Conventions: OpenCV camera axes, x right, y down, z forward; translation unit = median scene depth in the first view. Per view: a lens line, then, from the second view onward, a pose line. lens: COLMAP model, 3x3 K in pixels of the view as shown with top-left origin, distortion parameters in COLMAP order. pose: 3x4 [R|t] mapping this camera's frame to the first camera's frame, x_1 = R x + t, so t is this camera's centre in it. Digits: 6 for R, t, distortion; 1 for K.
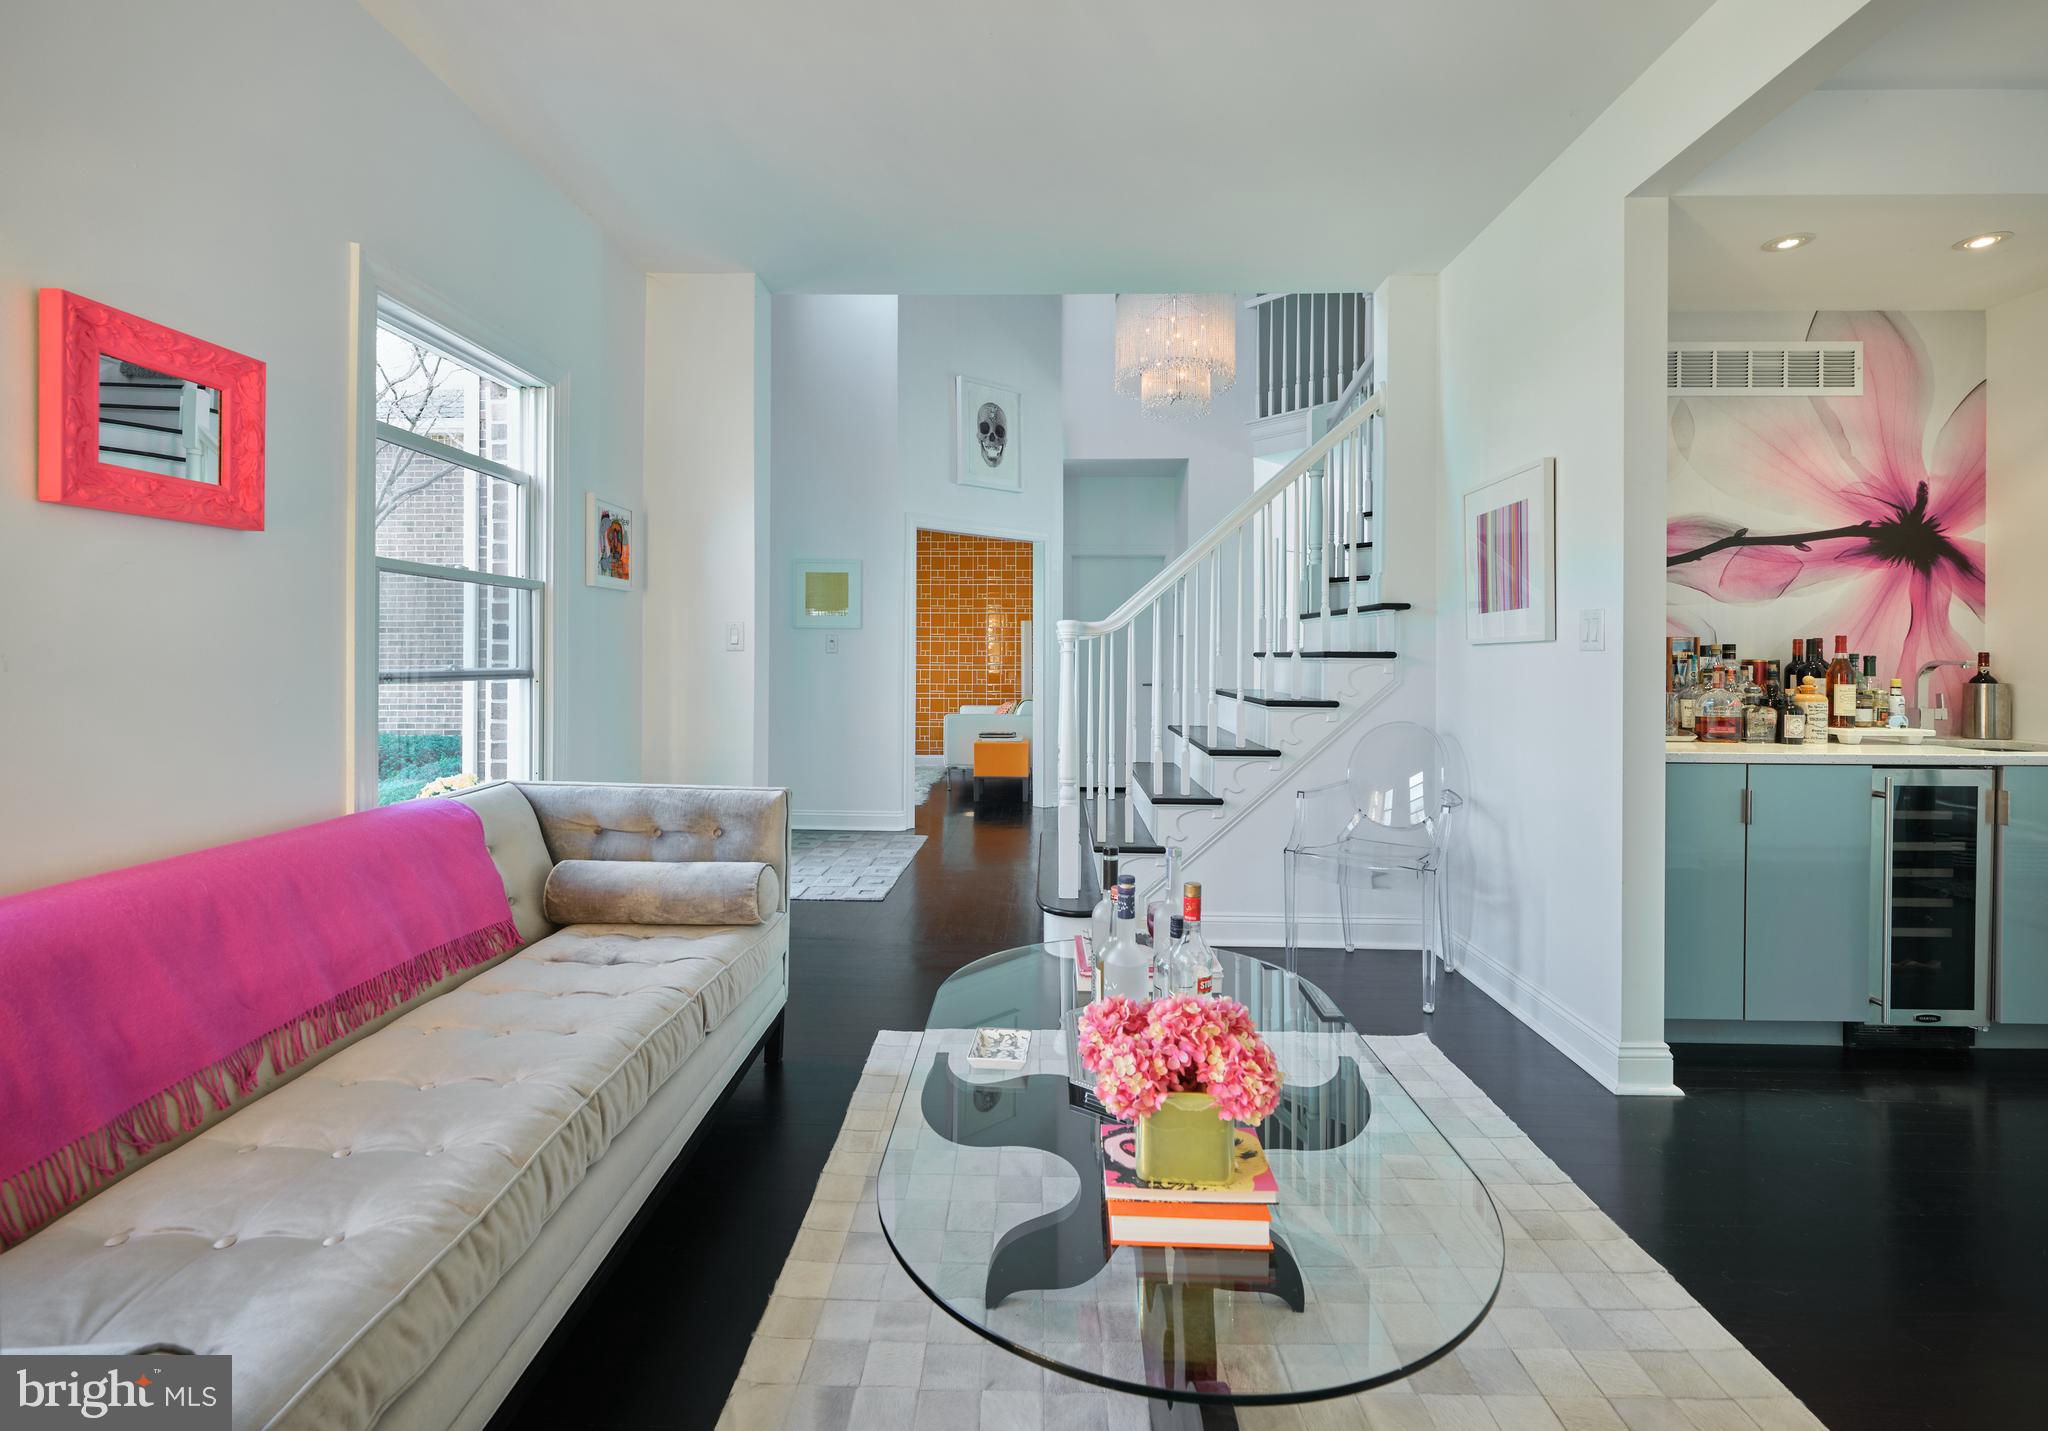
lens RADIAL K [[943.2, 0, 1000.5], [0, 943.2, 660.6], [0, 0, 1]] dist [-0.000740, -0.000256]
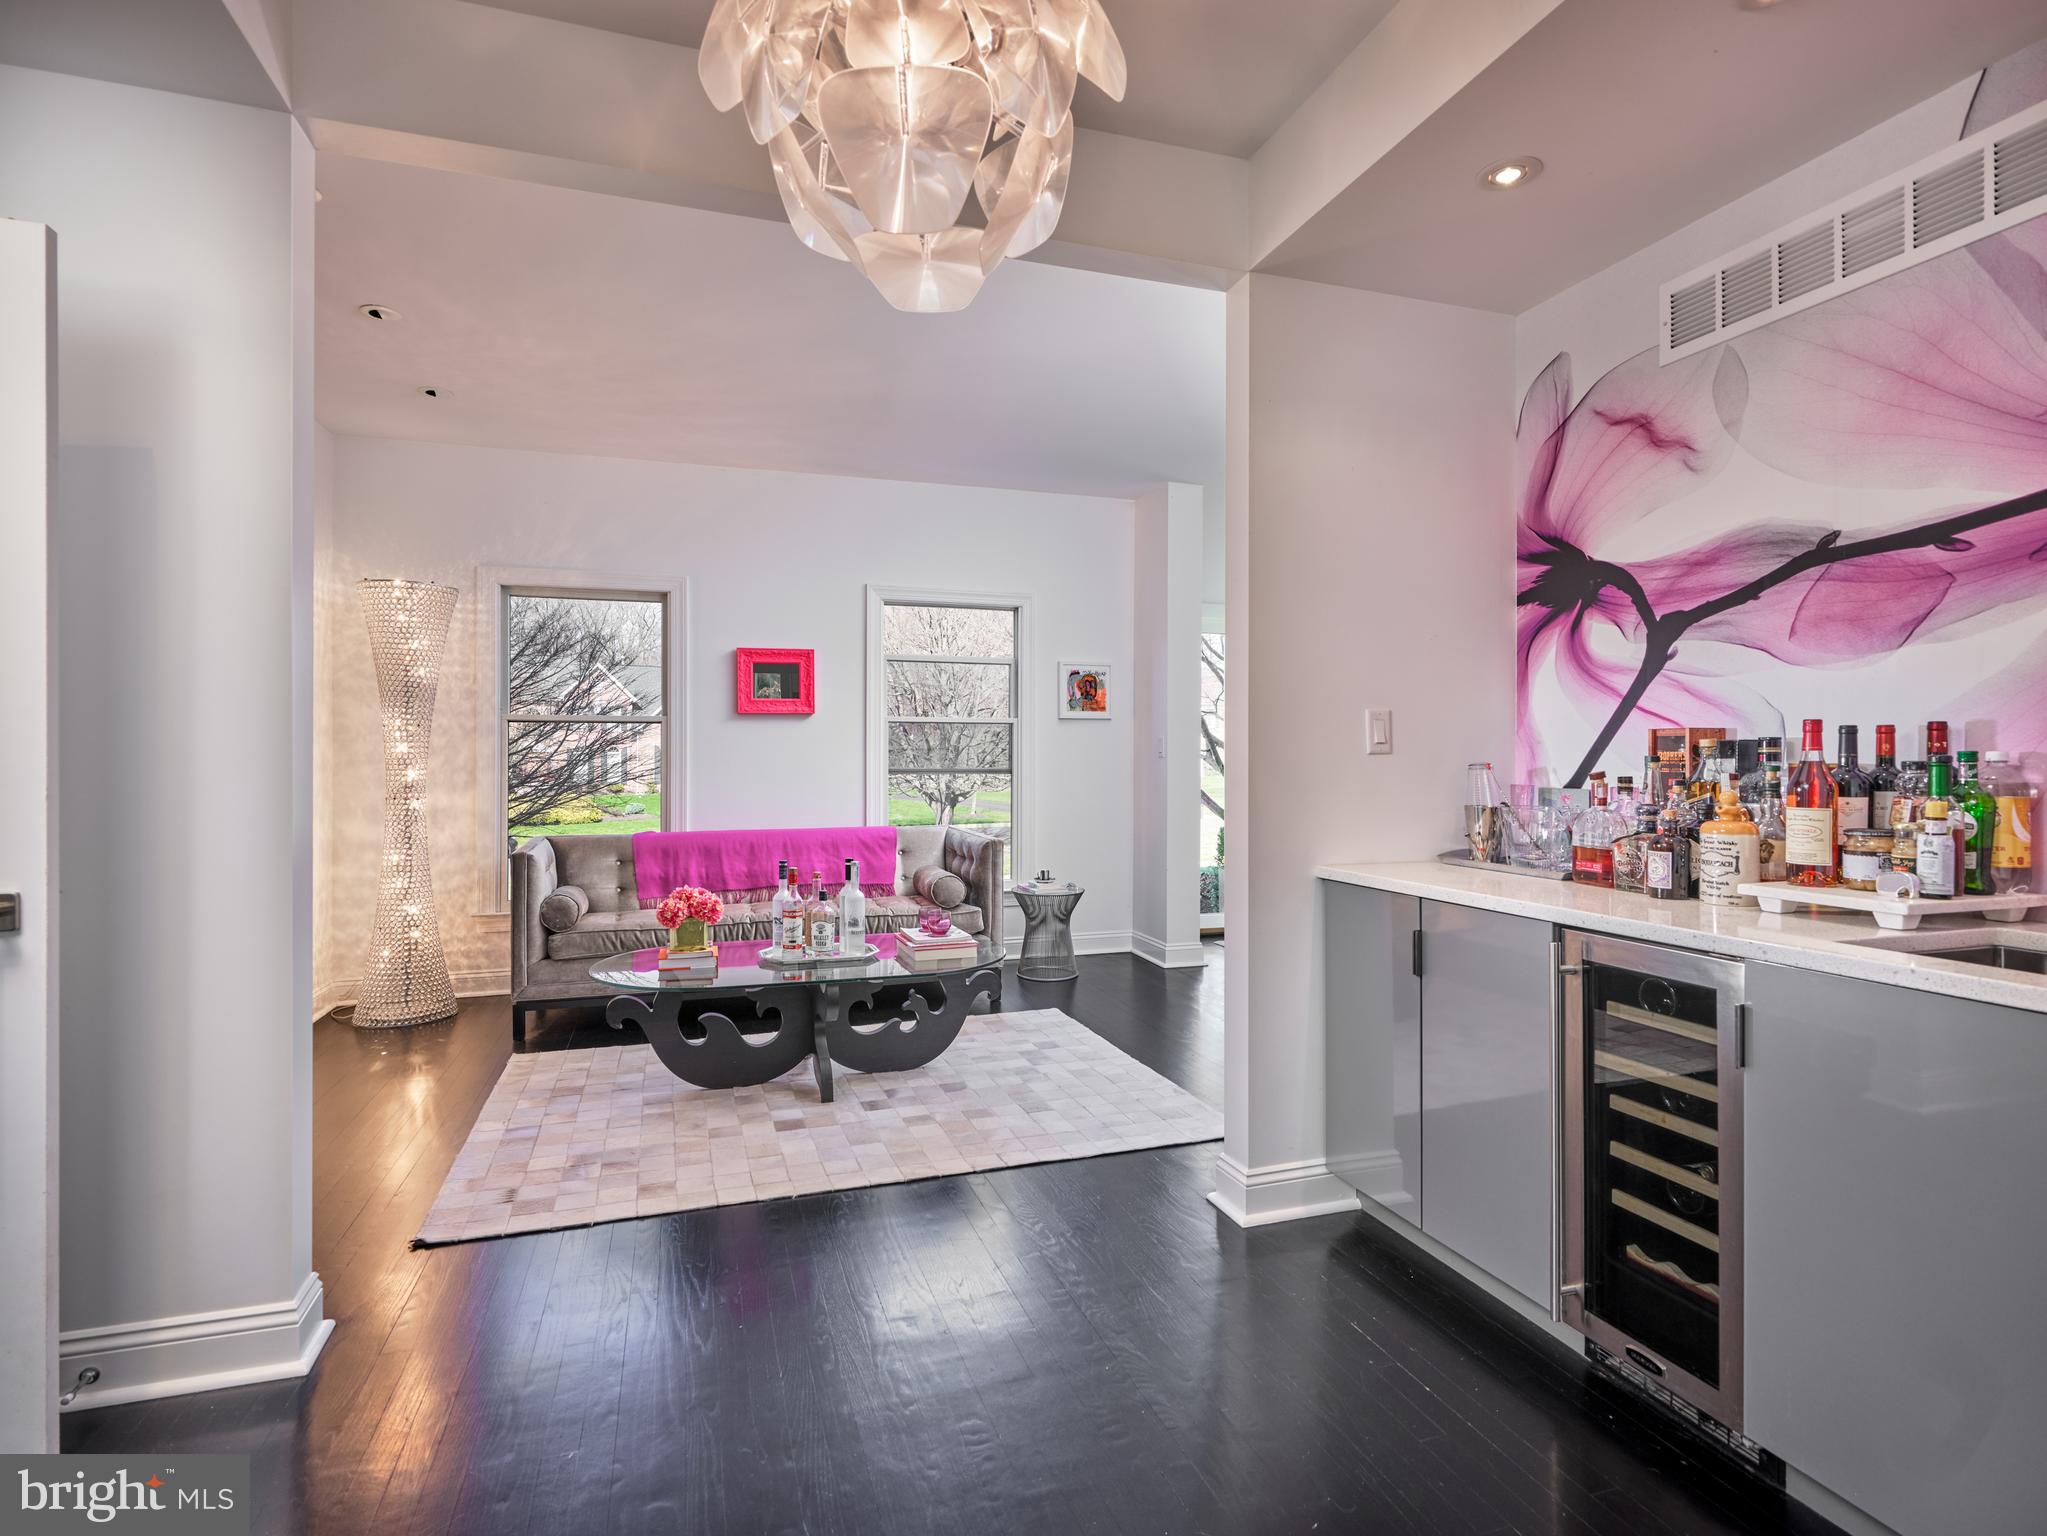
lens RADIAL K [[1035.1, 0, 1025.2], [0, 1035.1, 758.1], [0, 0, 1]] dist [0.003026, 0.001363]
pose [[0.355027, -0.007228, -0.934828, 1.199816], [-0.002693, 0.999958, -0.008754, 0.002594], [0.934852, 0.005626, 0.354993, 0.326323]]
